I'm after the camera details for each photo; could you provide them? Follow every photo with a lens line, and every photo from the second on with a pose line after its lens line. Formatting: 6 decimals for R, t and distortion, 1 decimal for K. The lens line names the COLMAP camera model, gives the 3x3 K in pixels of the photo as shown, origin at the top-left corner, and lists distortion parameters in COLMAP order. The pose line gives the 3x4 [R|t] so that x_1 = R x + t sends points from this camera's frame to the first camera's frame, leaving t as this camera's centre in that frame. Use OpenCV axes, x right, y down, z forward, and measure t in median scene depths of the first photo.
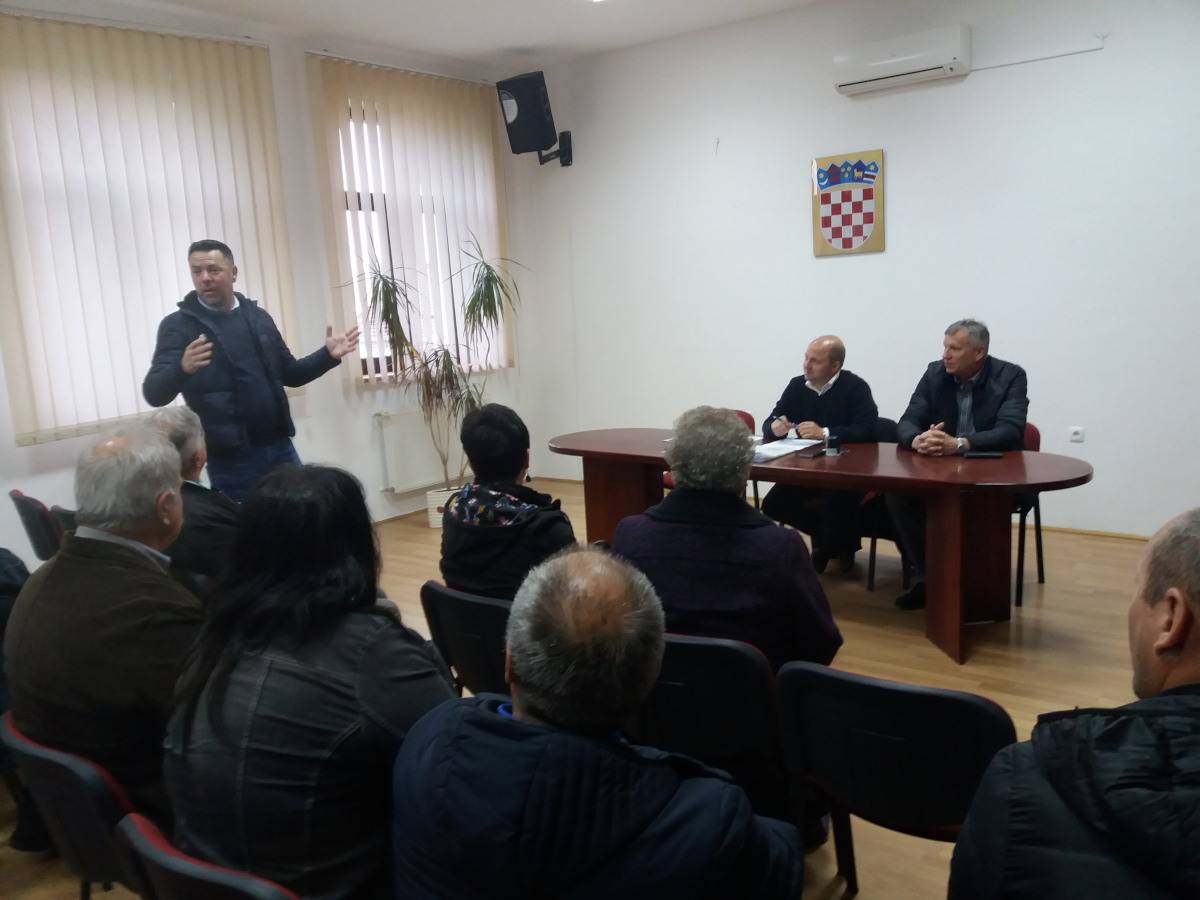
lens RADIAL K [[968.7, 0, 599.1], [0, 968.7, 453.9], [0, 0, 1]] dist [0.032175, -0.139348]
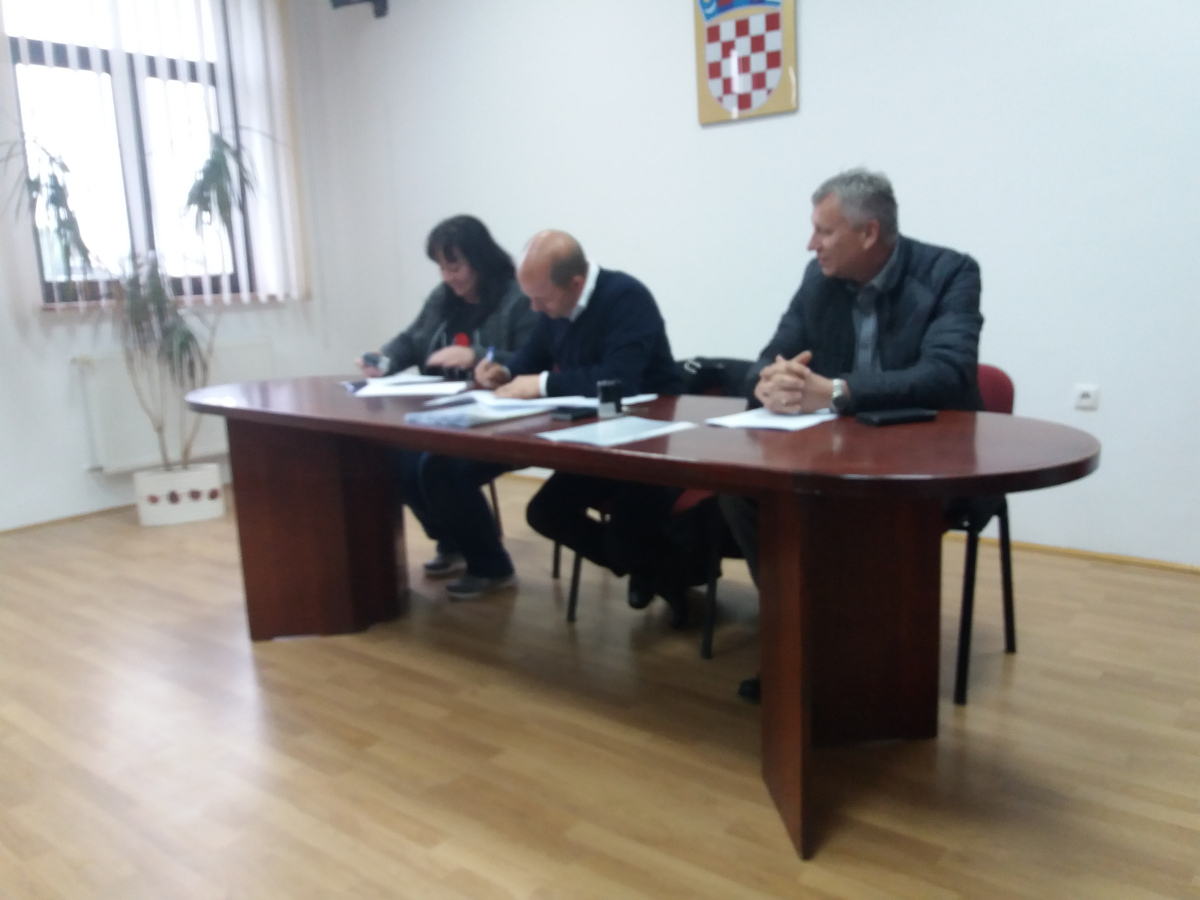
lens RADIAL K [[1002.4, 0, 601.0], [0, 1002.4, 450.0], [0, 0, 1]] dist [-0.016820, -0.011394]
pose [[0.999765, 0.013613, -0.016872, 0.228359], [-0.013304, 0.999744, 0.018312, 0.008375], [0.017117, -0.018084, 0.999690, 0.421659]]
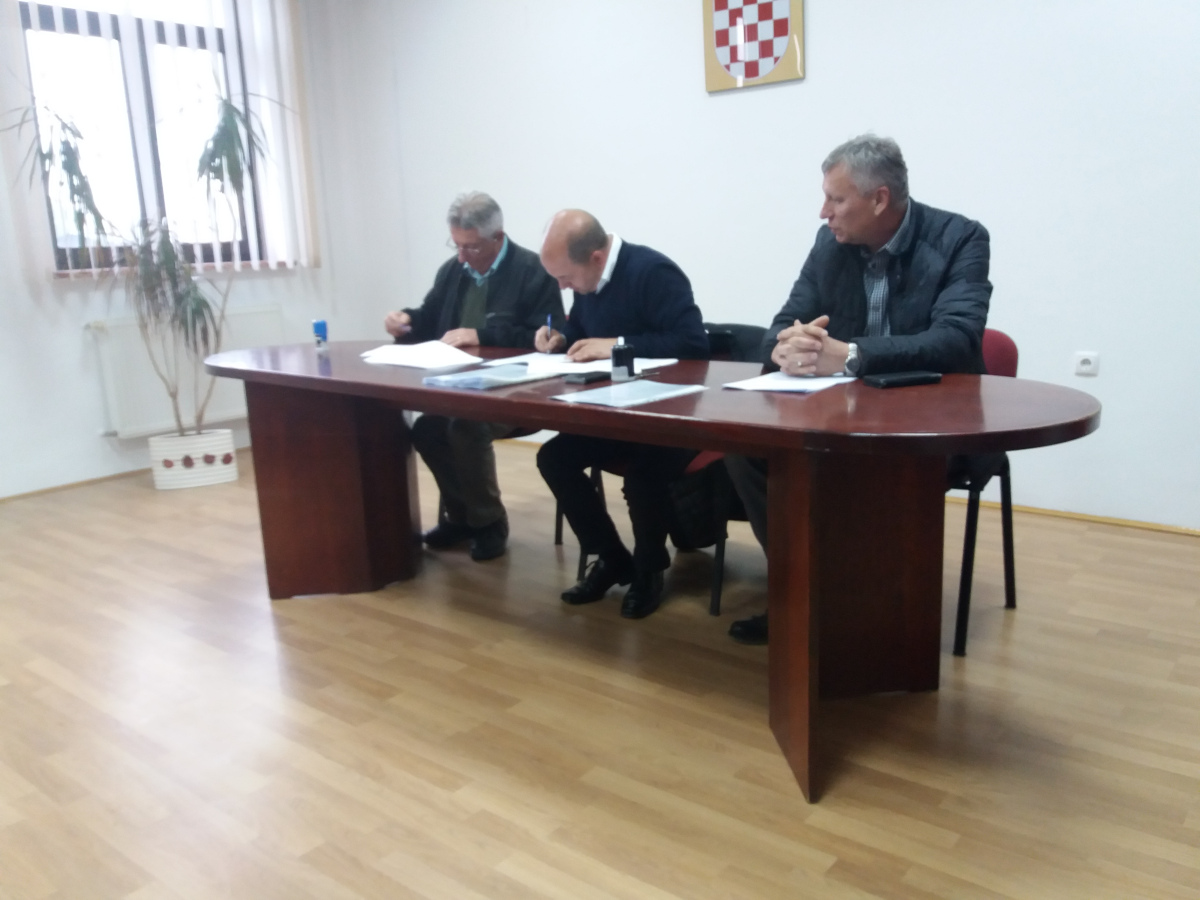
lens RADIAL K [[993.3, 0, 600.7], [0, 993.3, 449.5], [0, 0, 1]] dist [0.001860, -0.031160]
pose [[0.999733, 0.015646, -0.017009, 0.221902], [-0.014797, 0.998692, 0.048951, 0.011903], [0.017752, -0.048687, 0.998656, 0.410127]]
